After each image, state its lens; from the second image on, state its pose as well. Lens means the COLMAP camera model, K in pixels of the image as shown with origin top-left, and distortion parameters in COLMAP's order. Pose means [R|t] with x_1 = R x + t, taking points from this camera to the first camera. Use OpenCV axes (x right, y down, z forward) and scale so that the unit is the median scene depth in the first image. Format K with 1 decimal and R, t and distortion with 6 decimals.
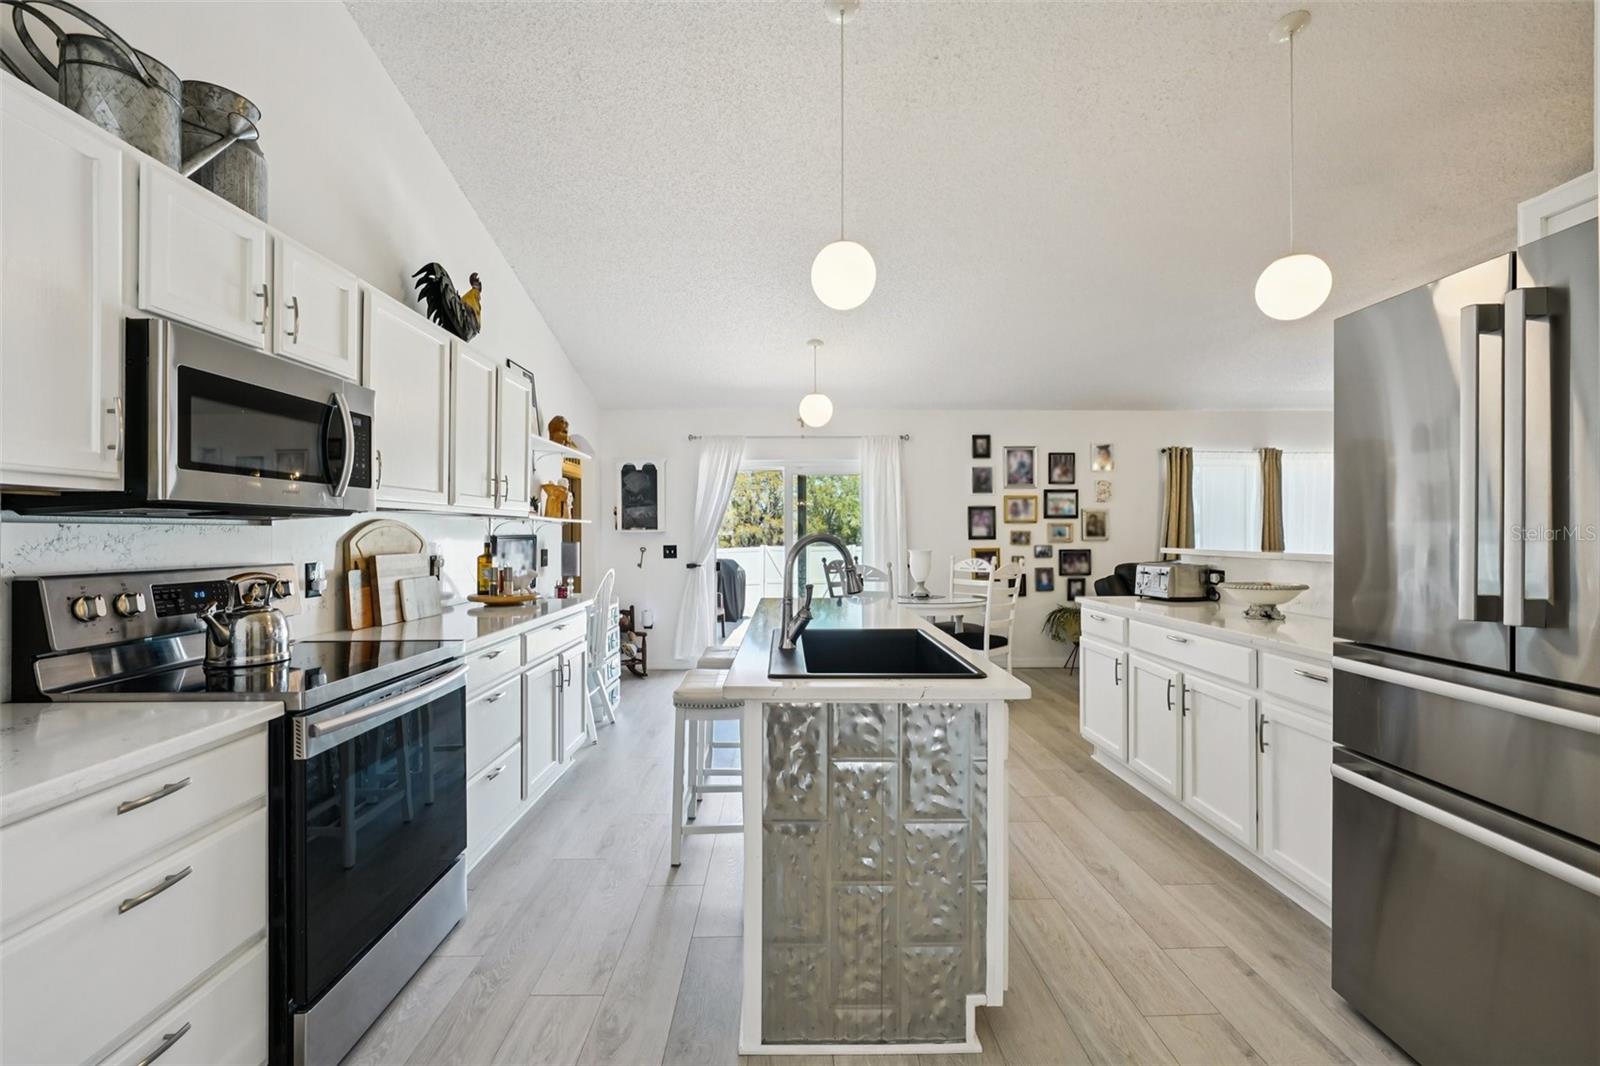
lens RADIAL K [[684.2, 0, 806.6], [0, 684.2, 535.0], [0, 0, 1]] dist [0.005431, -0.000110]
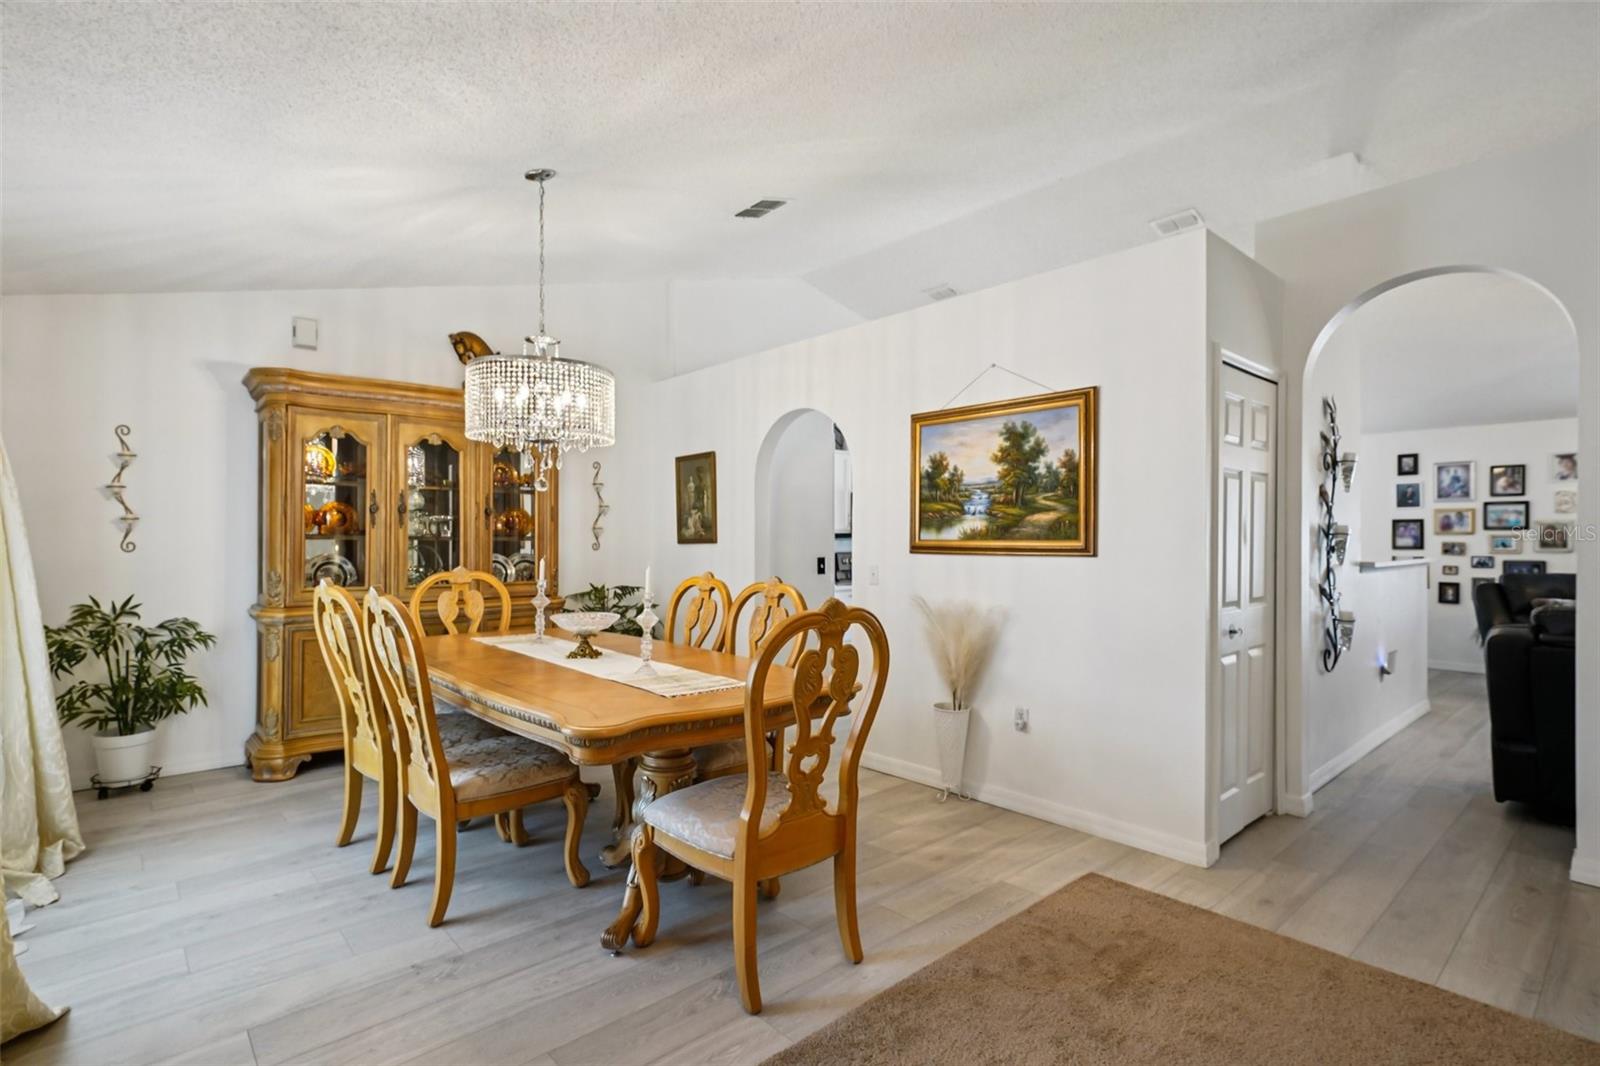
lens RADIAL K [[792.4, 0, 797.8], [0, 792.4, 542.6], [0, 0, 1]] dist [0.001408, 0.003073]
pose [[0.648304, 0.007757, -0.761342, 0.591002], [-0.005004, 0.999970, 0.005928, -0.007116], [0.761365, -0.000034, 0.648323, -0.567390]]
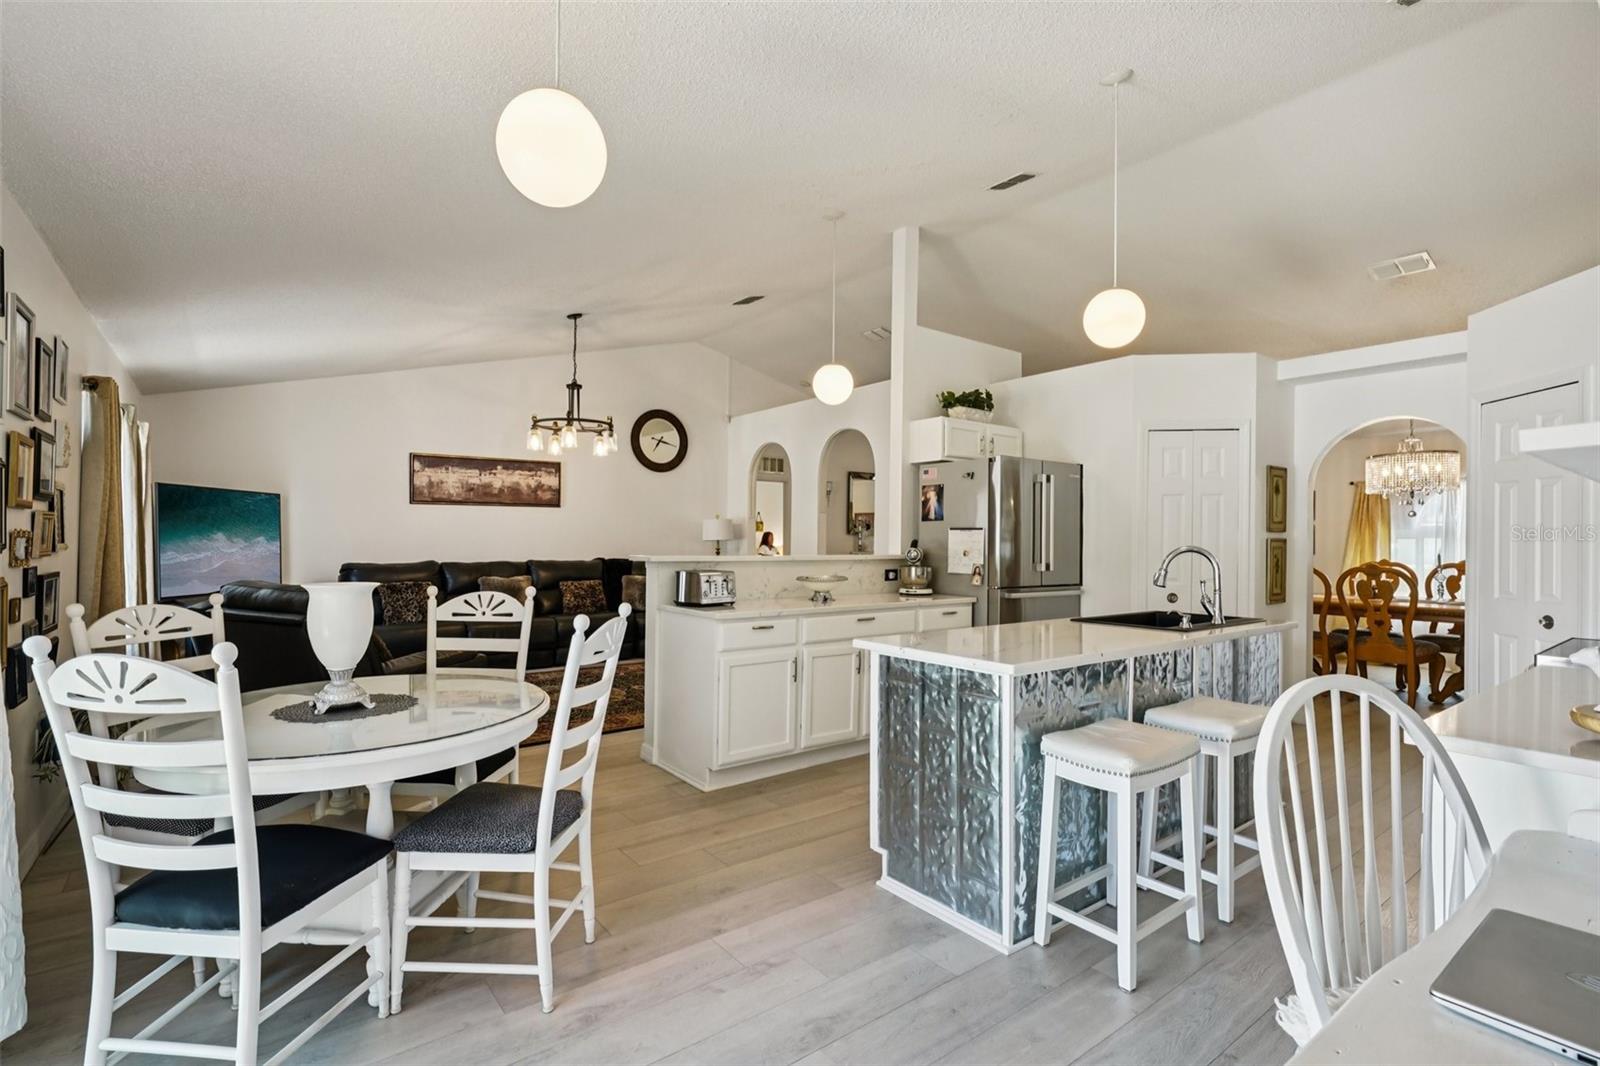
lens RADIAL K [[747.7, 0, 798.5], [0, 747.7, 536.6], [0, 0, 1]] dist [-0.005580, 0.003312]
pose [[-0.577472, 0.000637, 0.816410, -0.274648], [-0.007113, 0.999958, -0.005811, -0.002783], [-0.816379, -0.009163, -0.577443, 0.889649]]
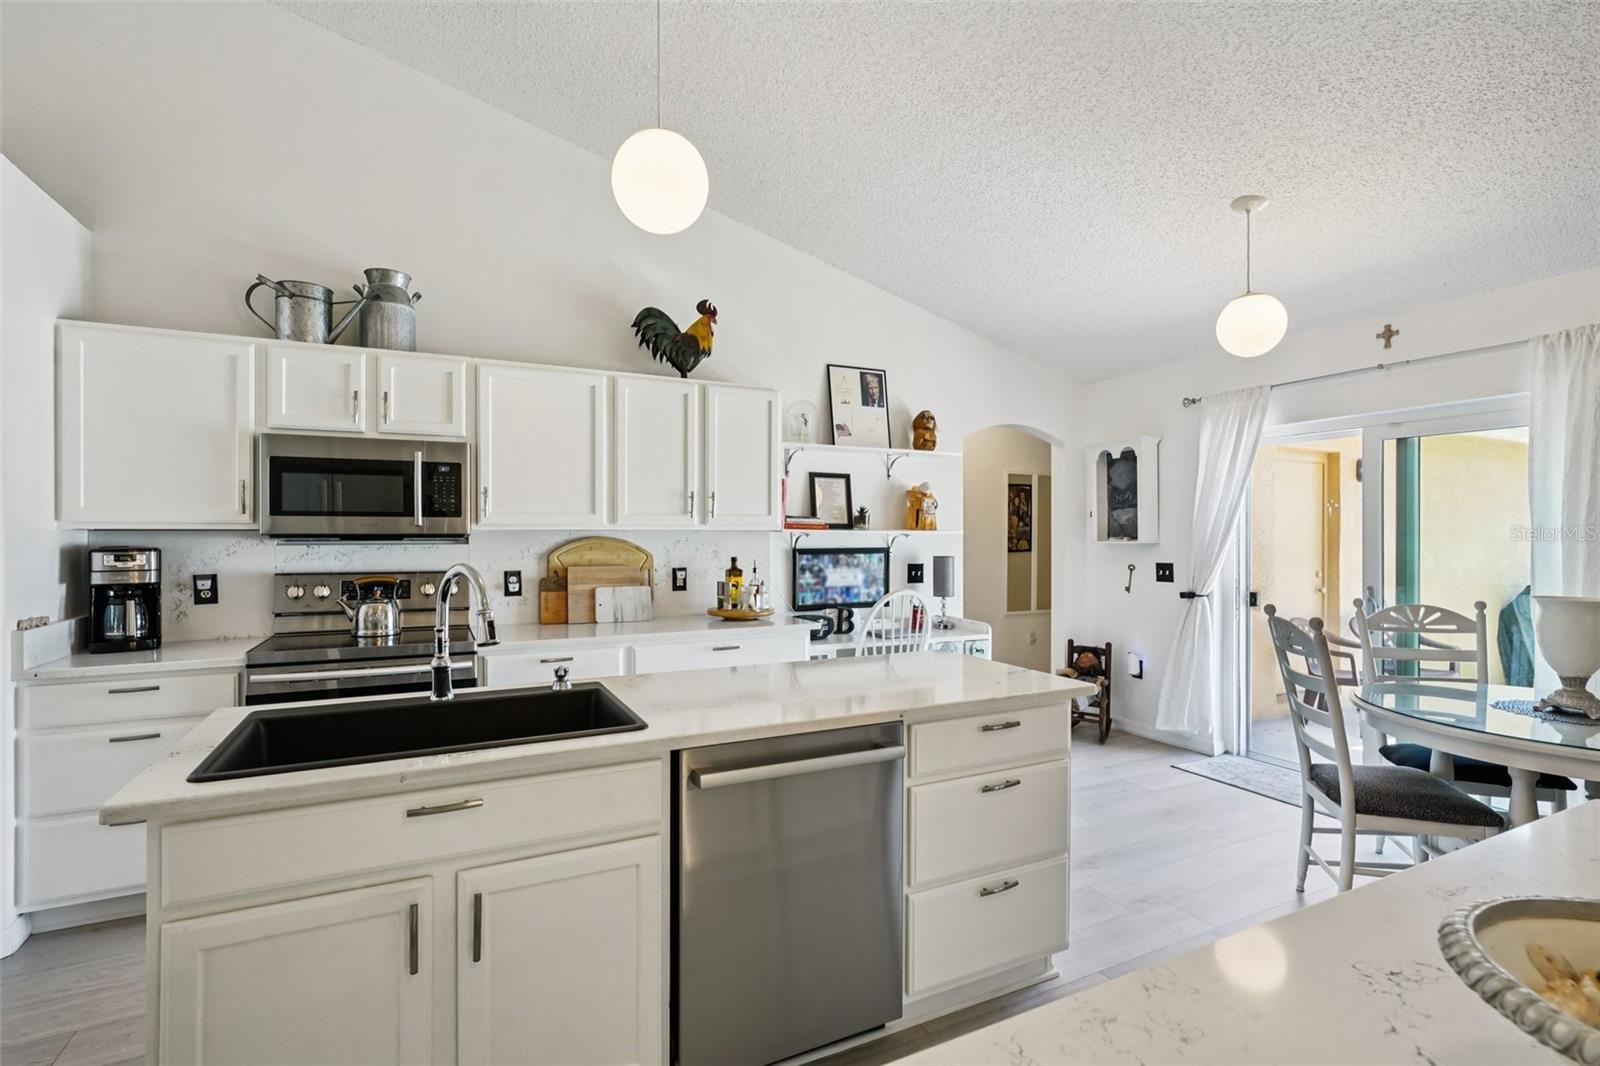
lens RADIAL K [[747.7, 0, 792.0], [0, 747.7, 535.2], [0, 0, 1]] dist [-0.005580, 0.003312]
pose [[0.412338, 0.005056, -0.911017, 0.324306], [-0.003770, 0.999986, 0.003844, -0.014233], [0.911023, 0.001849, 0.412351, 0.341224]]
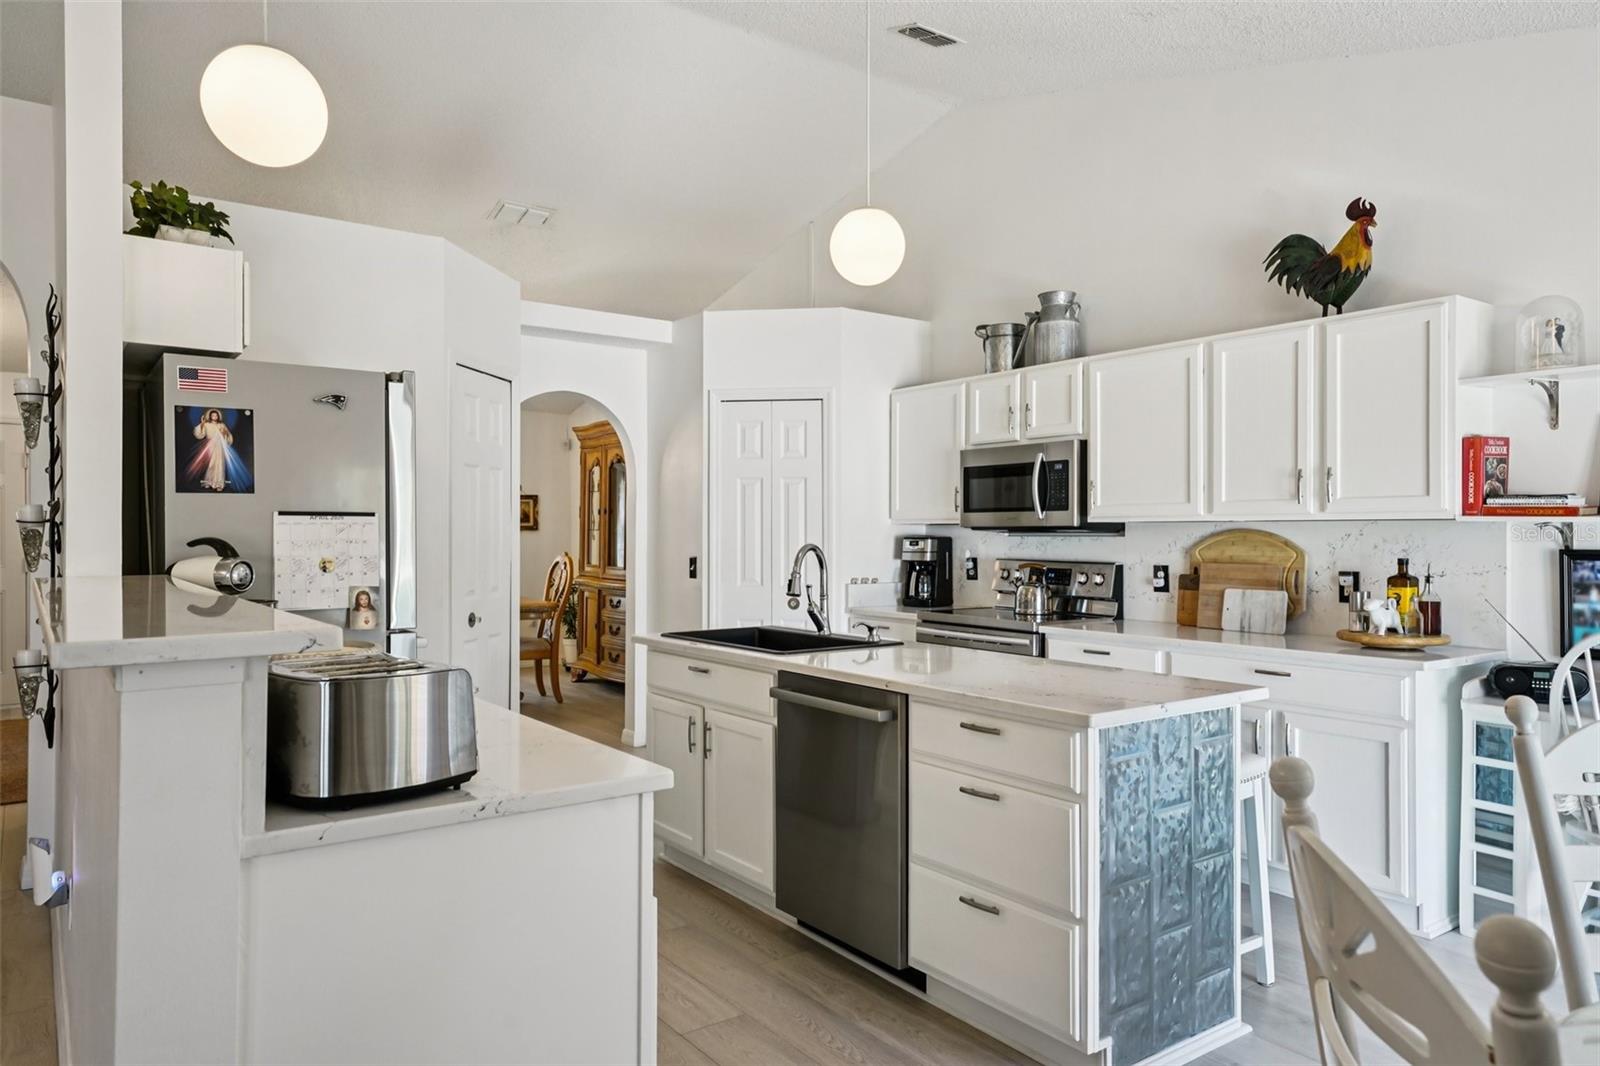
lens RADIAL K [[1031.1, 0, 783.3], [0, 1031.1, 542.6], [0, 0, 1]] dist [0.034282, 0.000088]
pose [[-0.831669, 0.005445, -0.555245, 0.358986], [-0.001562, 0.999925, 0.012144, -0.009112], [0.555270, 0.010967, -0.831598, 0.845666]]
